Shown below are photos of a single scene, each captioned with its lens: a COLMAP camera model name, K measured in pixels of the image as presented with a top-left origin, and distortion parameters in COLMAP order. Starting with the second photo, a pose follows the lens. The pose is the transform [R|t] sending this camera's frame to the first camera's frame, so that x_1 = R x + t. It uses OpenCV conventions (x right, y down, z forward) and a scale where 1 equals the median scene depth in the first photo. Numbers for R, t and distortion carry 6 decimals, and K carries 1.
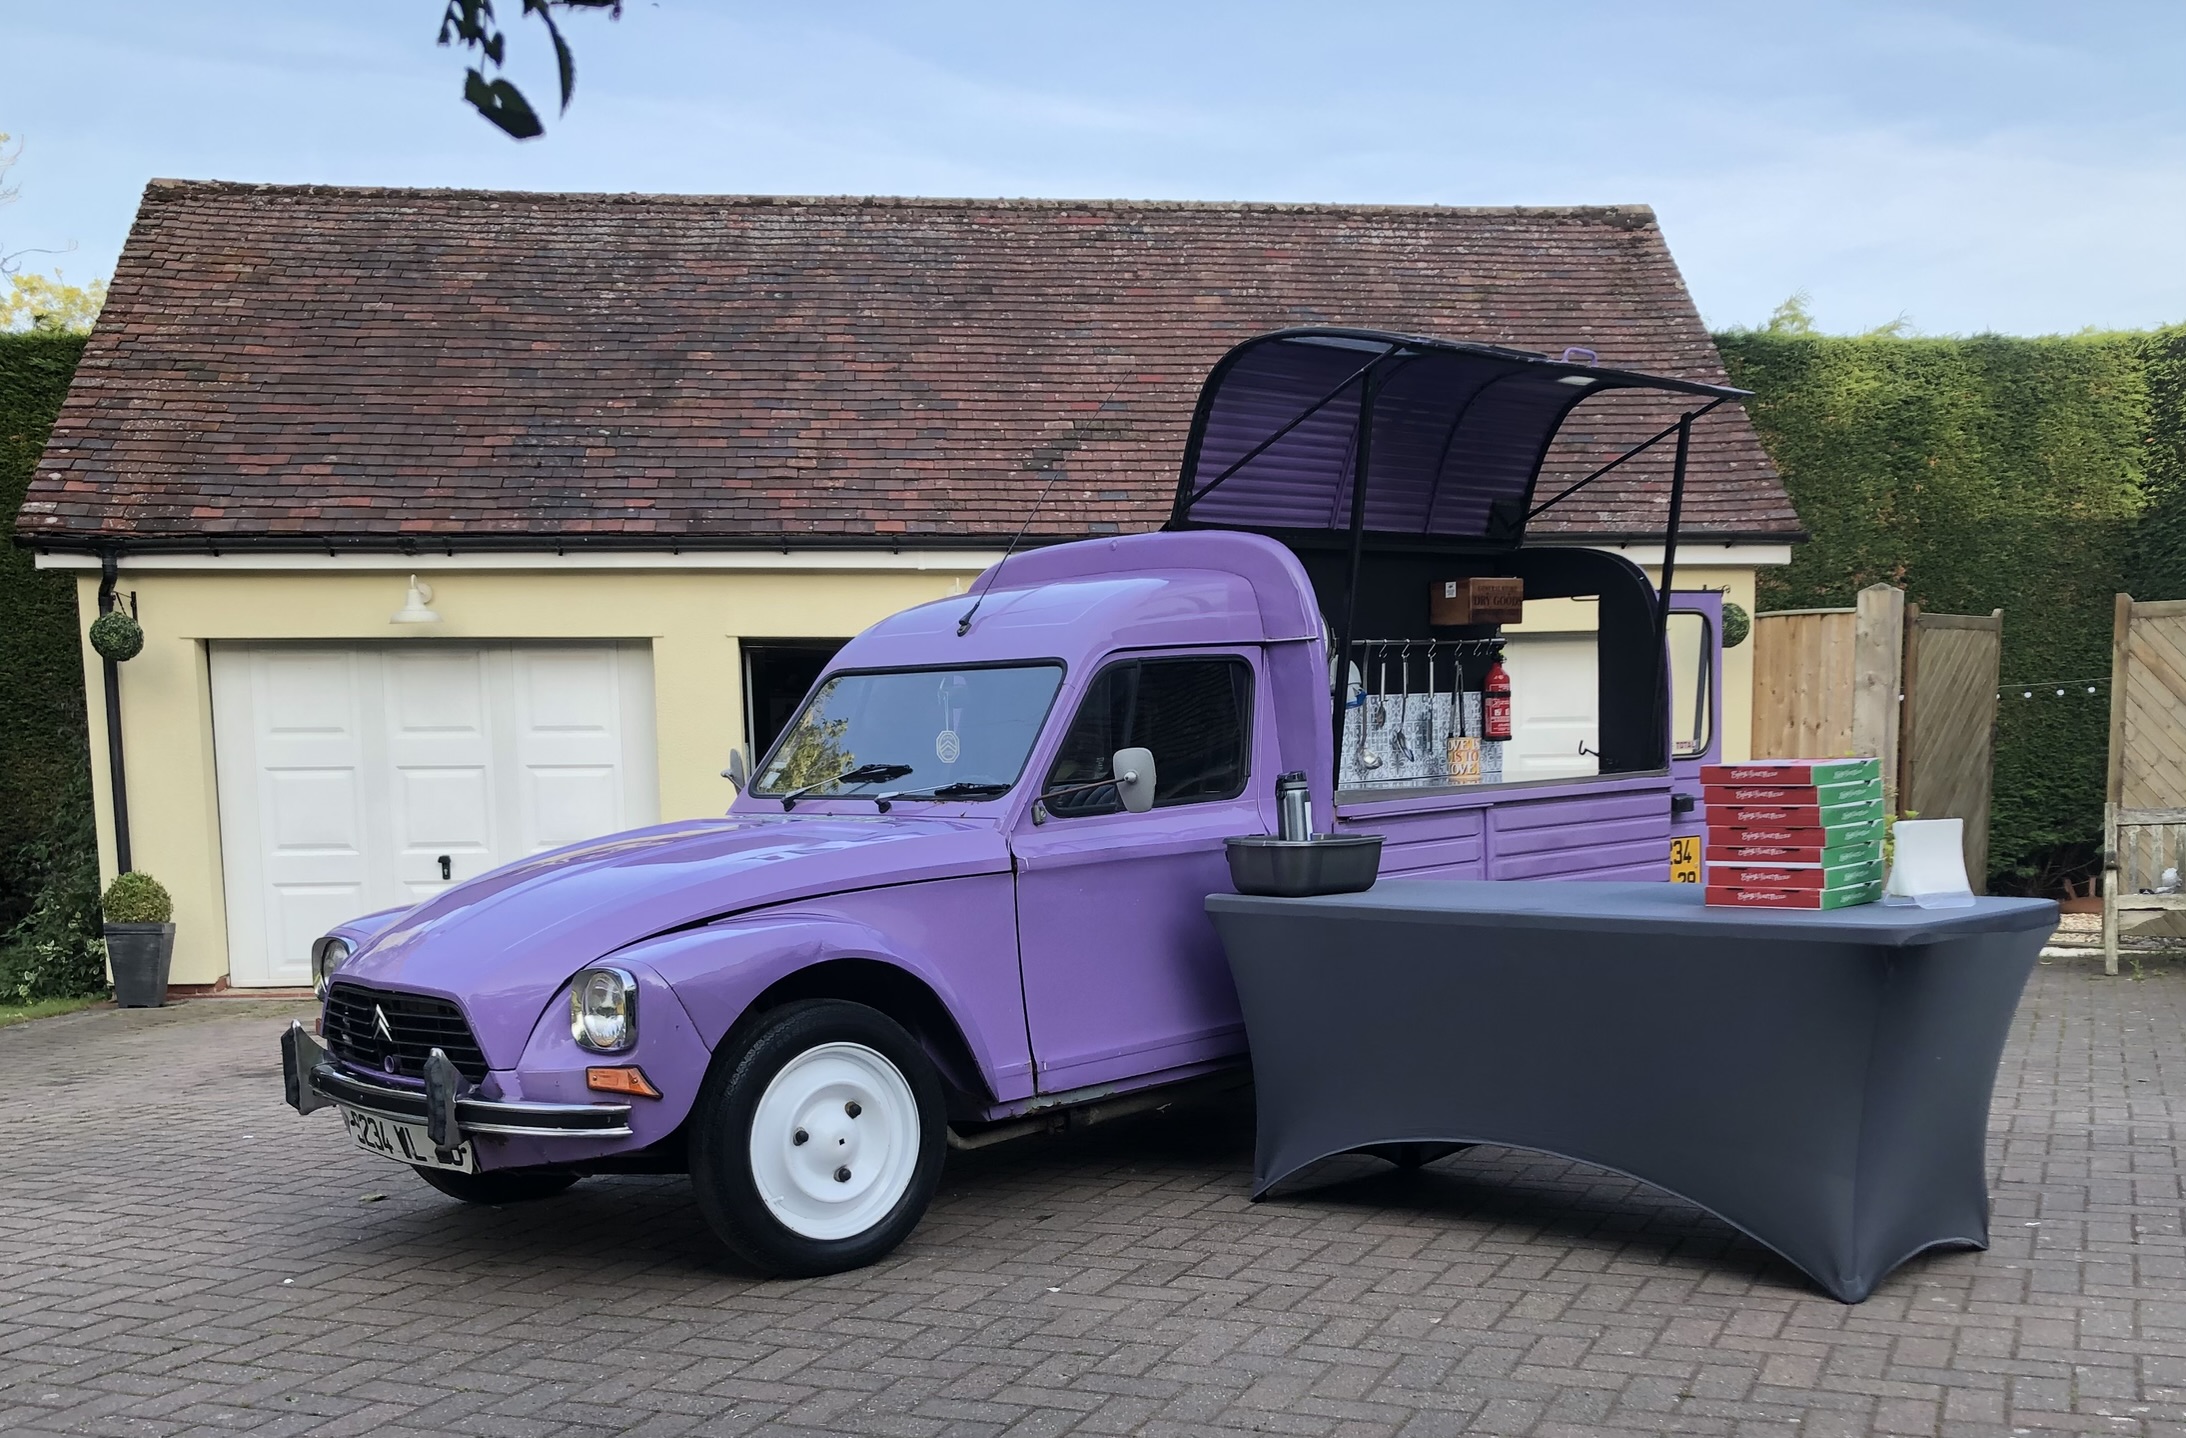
lens RADIAL K [[2261.7, 0, 1167.2], [0, 2261.7, 1037.1], [0, 0, 1]] dist [0.023131, 0.032704]
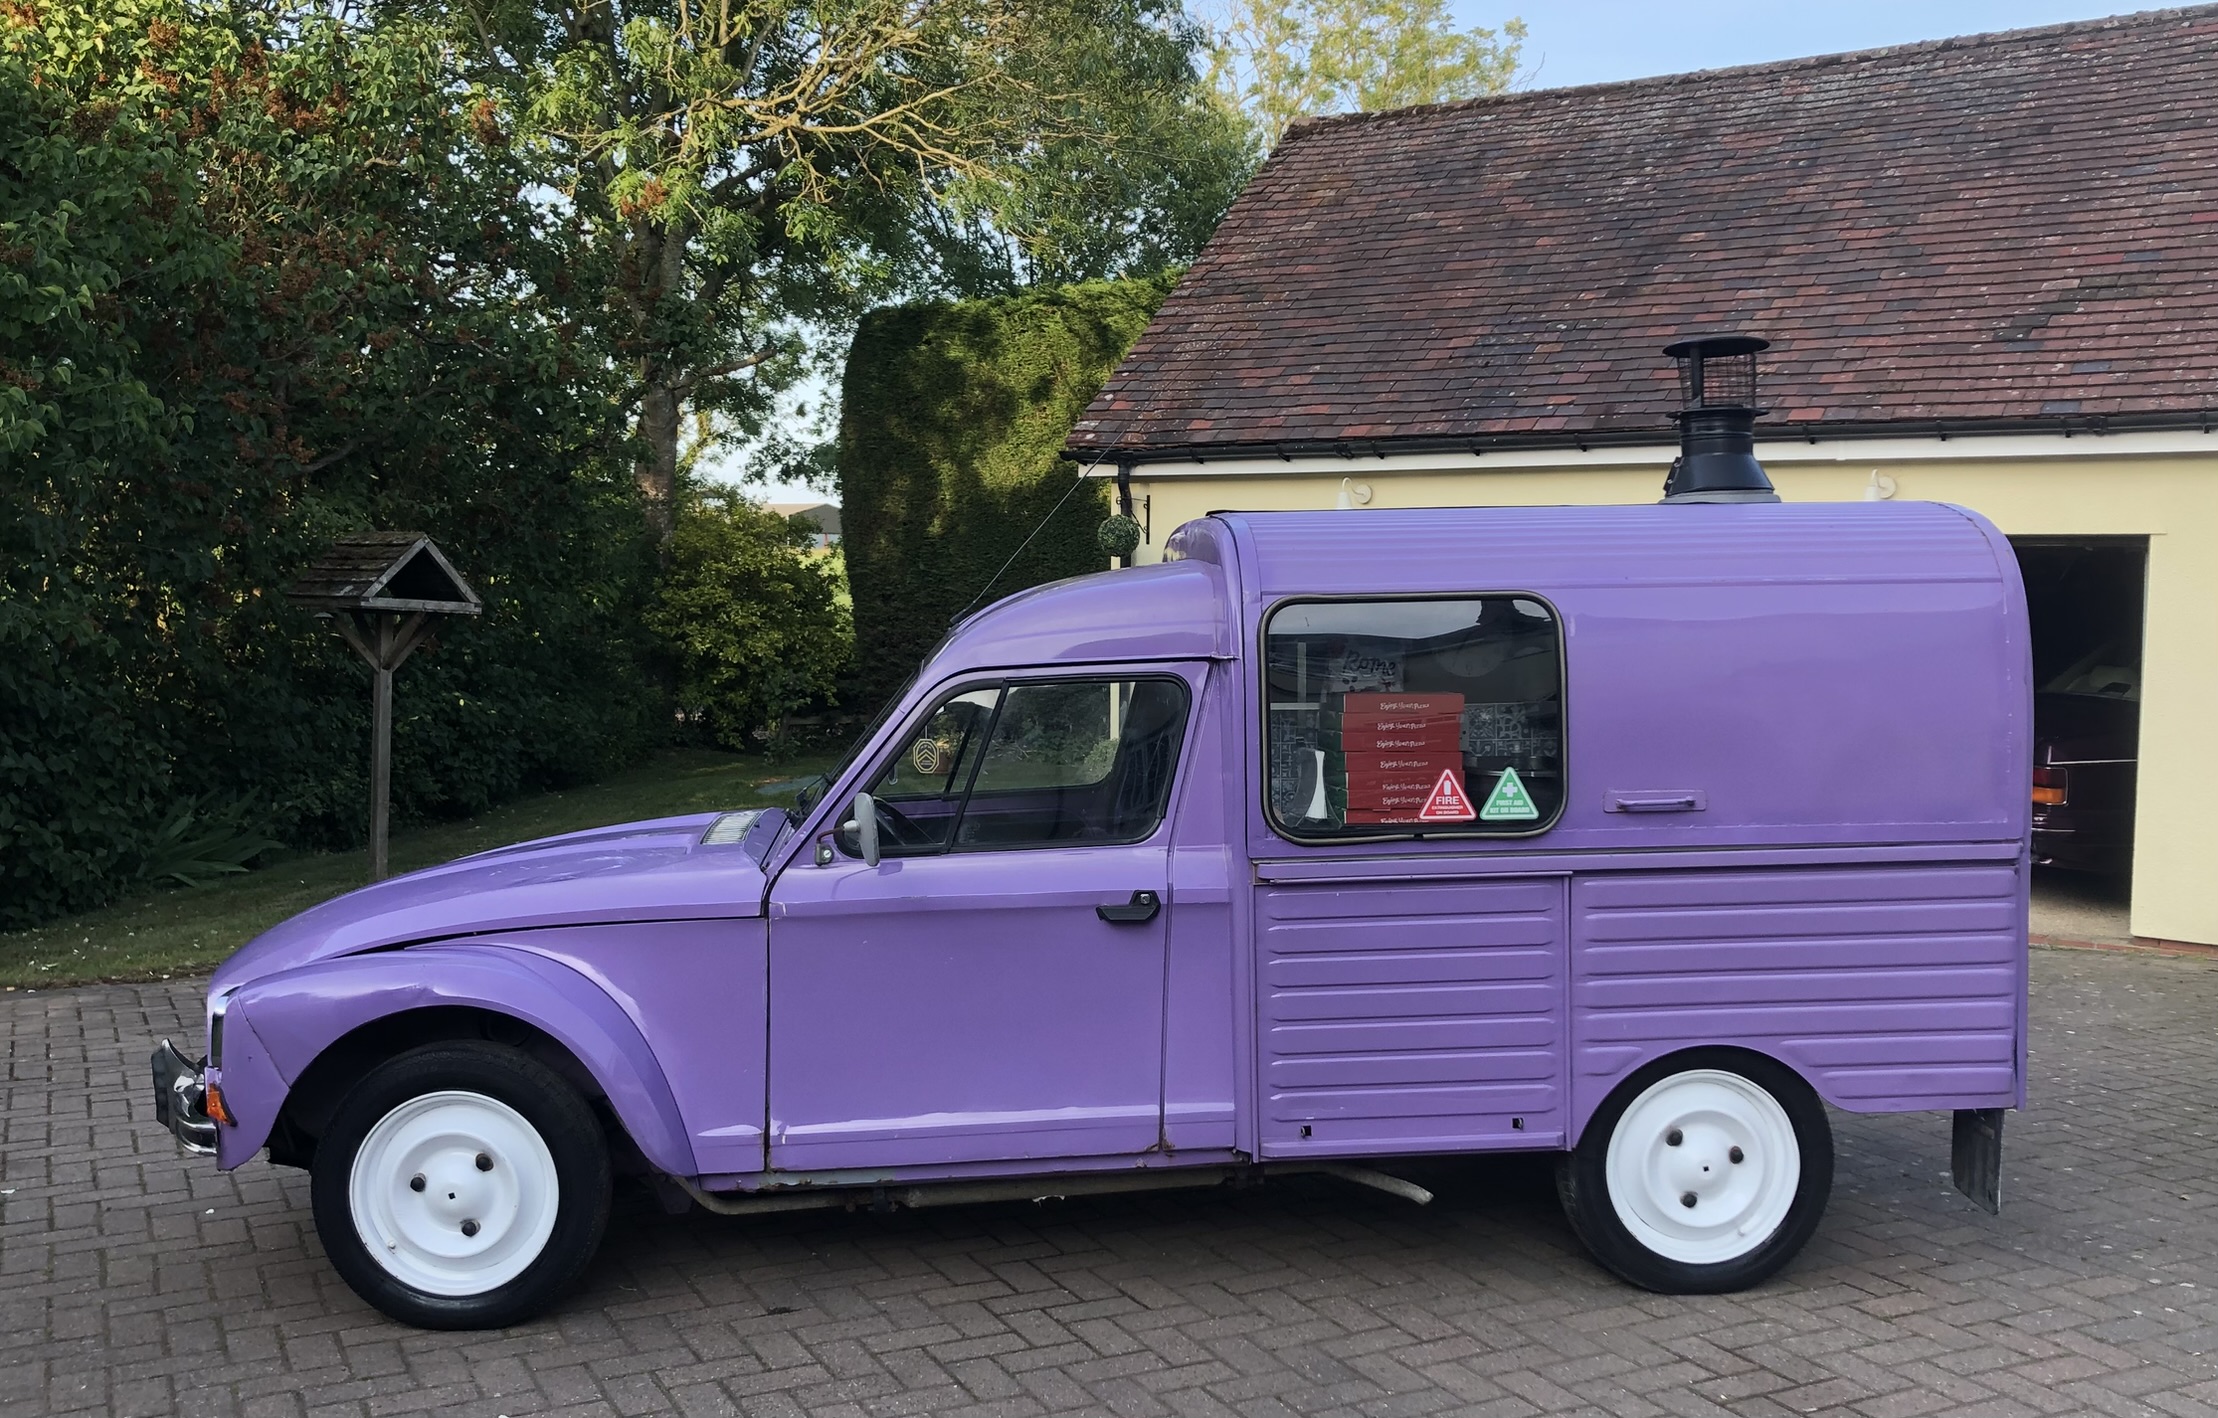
lens RADIAL K [[2202.0, 0, 1128.7], [0, 2202.0, 745.0], [0, 0, 1]] dist [0.002227, 0.019675]
pose [[0.755987, 0.069678, -0.650867, 0.238720], [-0.099617, 0.994983, -0.009188, -0.058367], [0.646962, 0.071783, 0.759136, 0.167237]]
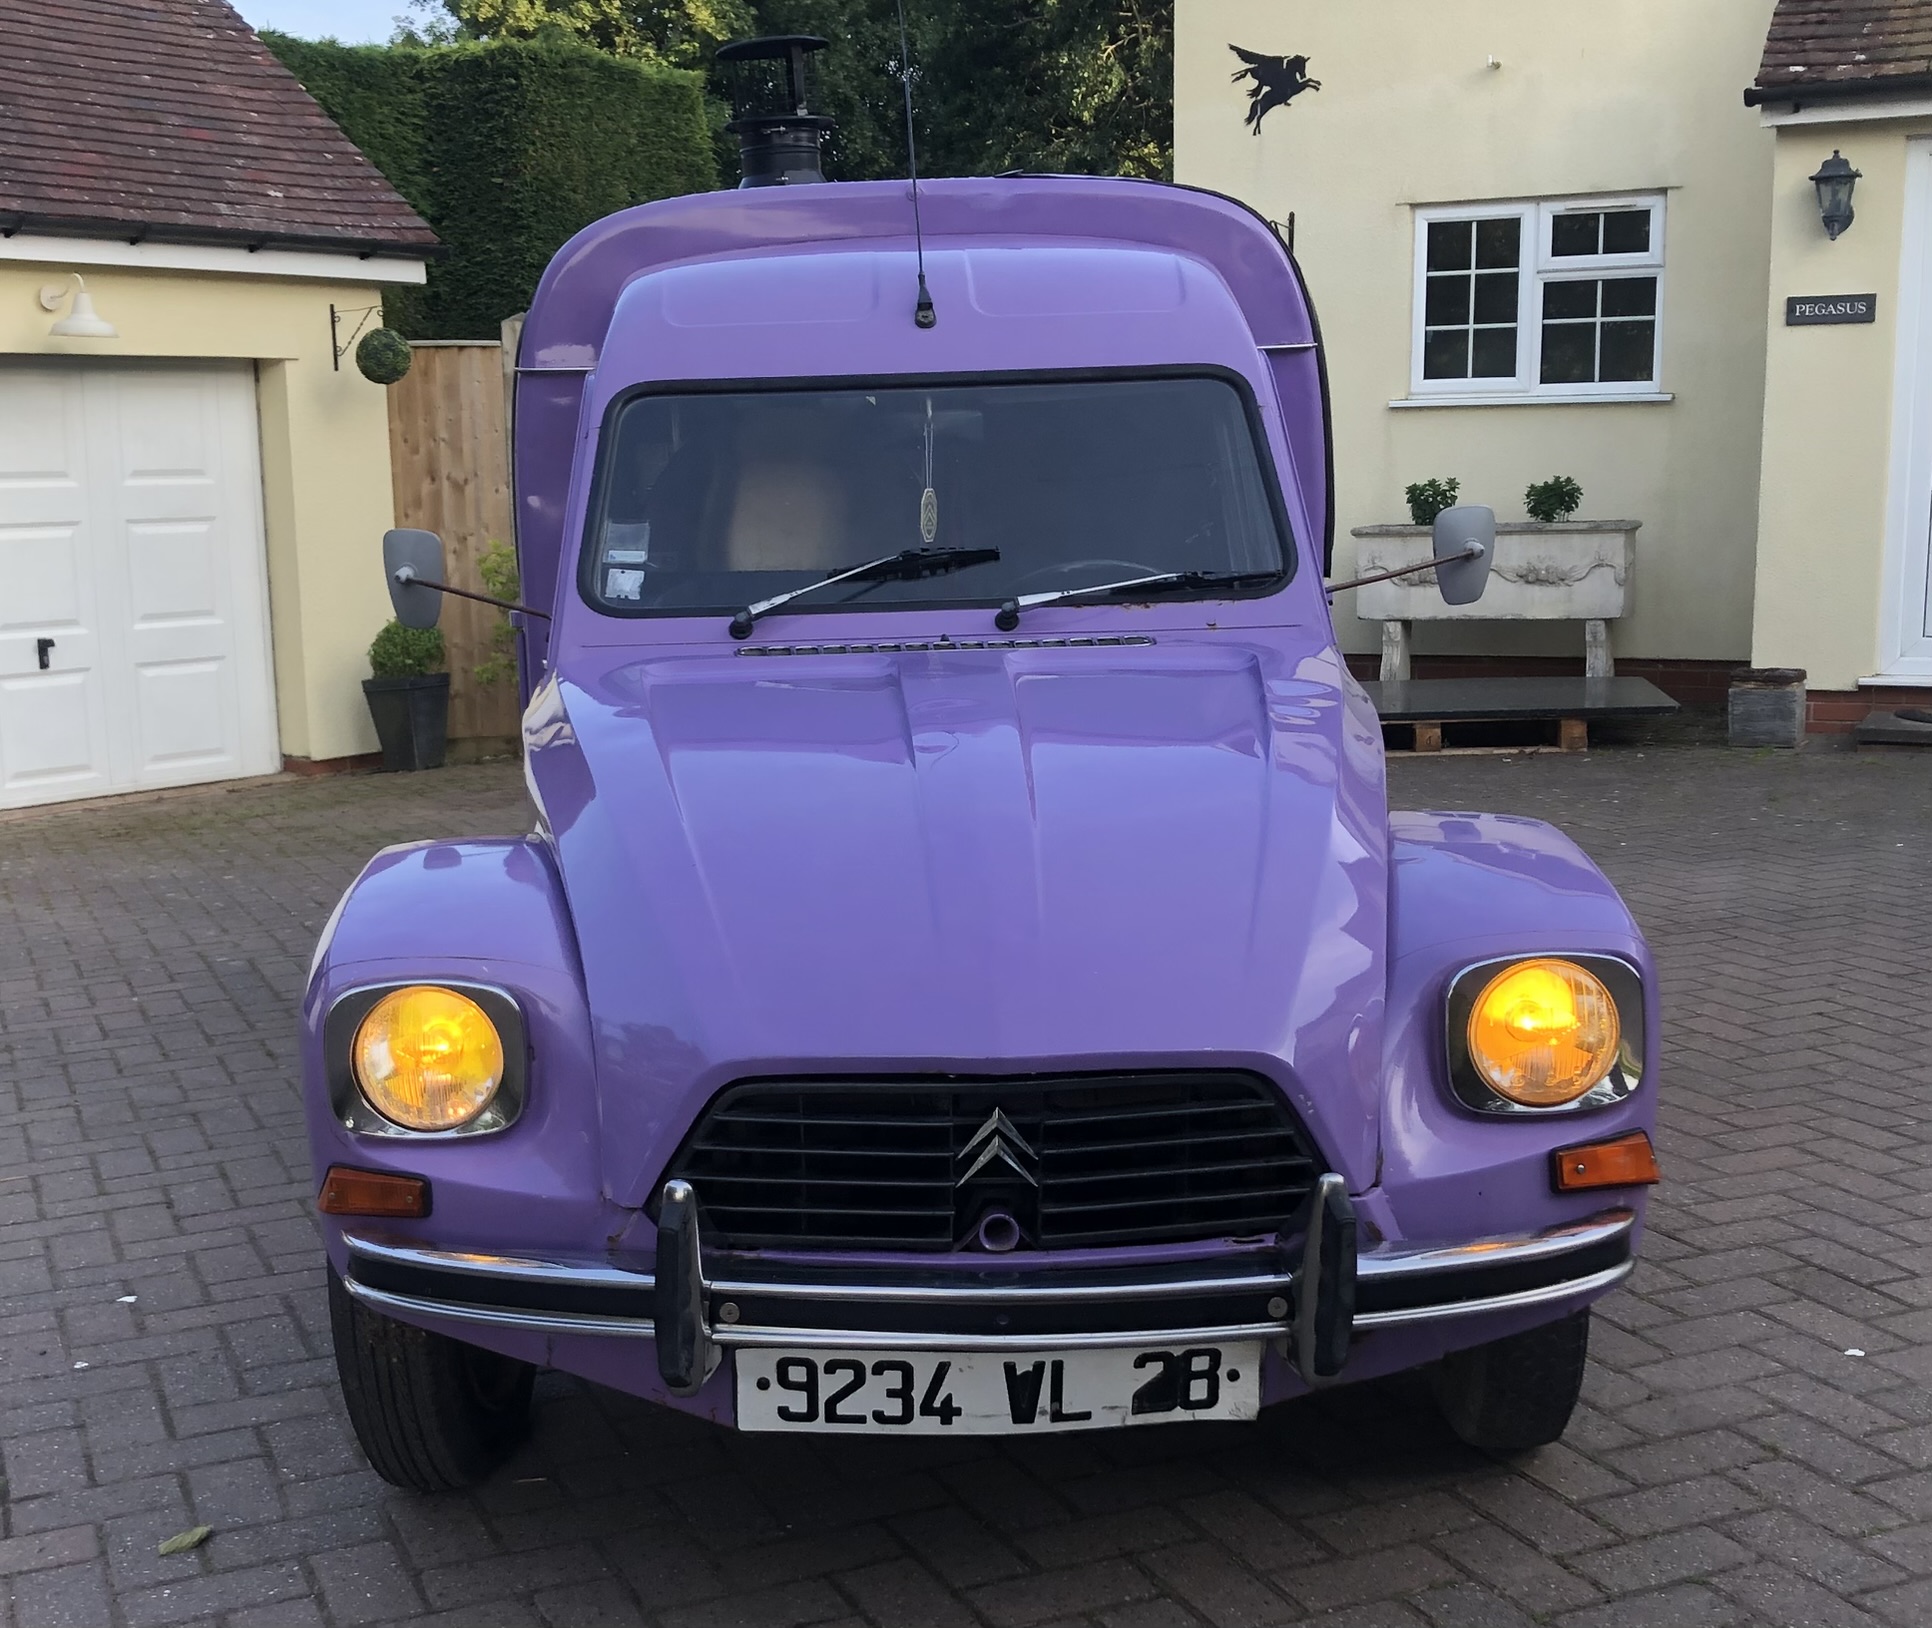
lens RADIAL K [[2458.4, 0, 898.7], [0, 2458.4, 911.2], [0, 0, 1]] dist [0.046006, -0.099213]
pose [[0.713966, -0.127035, 0.688560, -0.253078], [0.101657, 0.991791, 0.077572, -0.034147], [-0.692762, 0.014613, 0.721018, 0.236198]]
